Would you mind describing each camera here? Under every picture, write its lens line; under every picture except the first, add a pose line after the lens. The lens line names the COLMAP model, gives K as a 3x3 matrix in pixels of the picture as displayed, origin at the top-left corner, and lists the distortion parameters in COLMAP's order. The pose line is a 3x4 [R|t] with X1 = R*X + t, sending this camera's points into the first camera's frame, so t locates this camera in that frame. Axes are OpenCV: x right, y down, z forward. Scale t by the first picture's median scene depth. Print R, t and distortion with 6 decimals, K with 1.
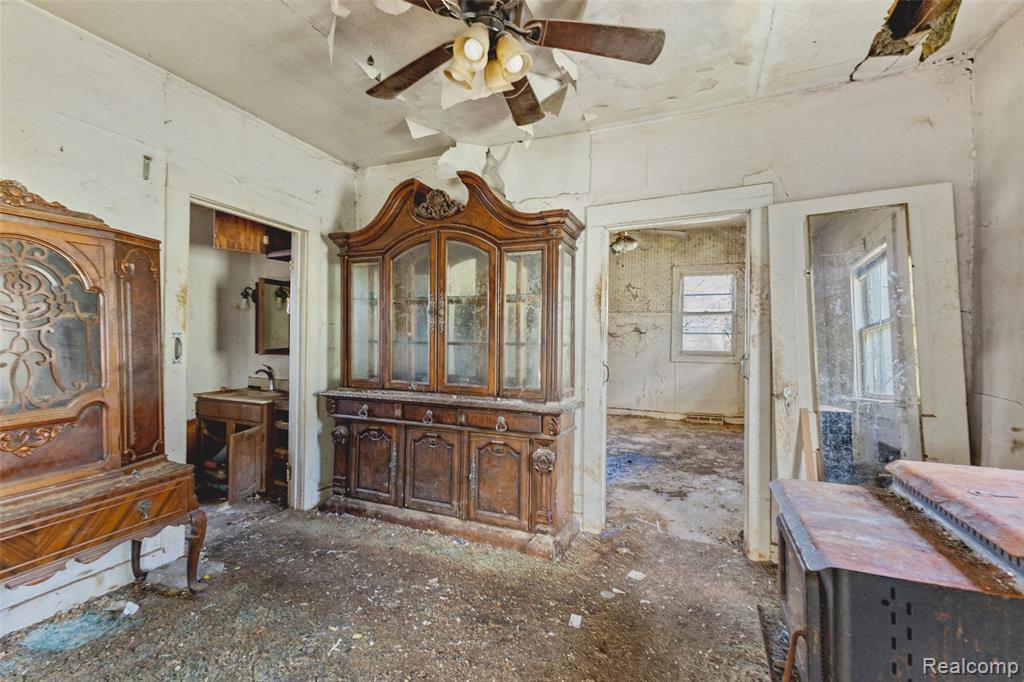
lens RADIAL K [[430.8, 0, 513.7], [0, 430.8, 345.3], [0, 0, 1]] dist [0.000845, 0.000244]
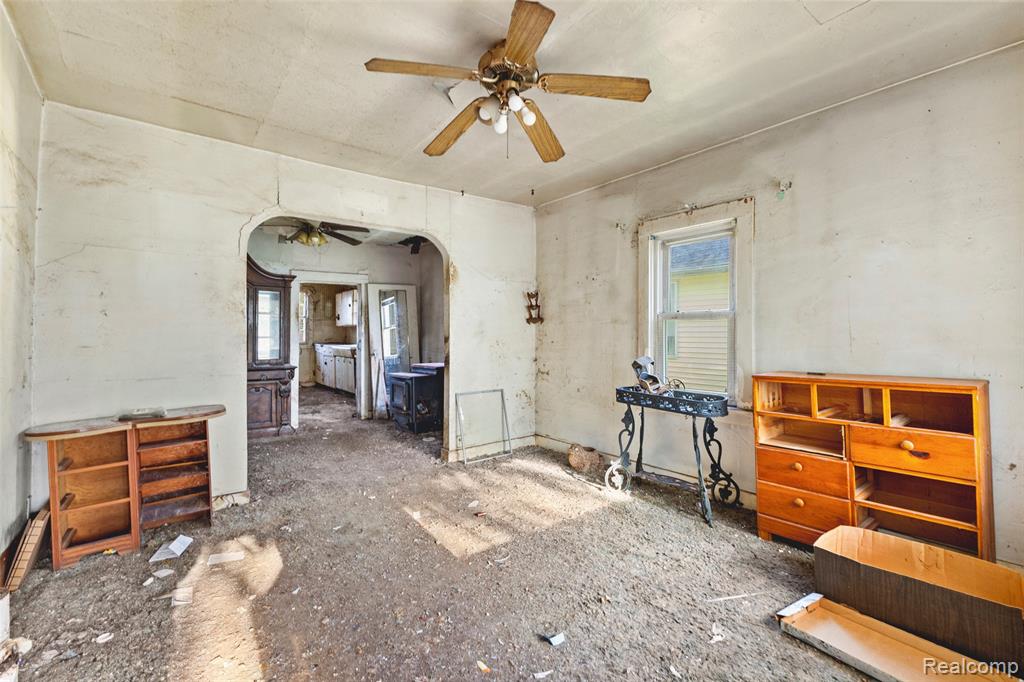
lens RADIAL K [[461.1, 0, 514.3], [0, 461.1, 334.2], [0, 0, 1]] dist [0.000537, 0.000021]
pose [[0.476982, -0.010158, 0.878854, -0.595237], [0.021692, 0.999765, -0.000218, 0.005117], [-0.878645, 0.019168, 0.477090, -0.467314]]
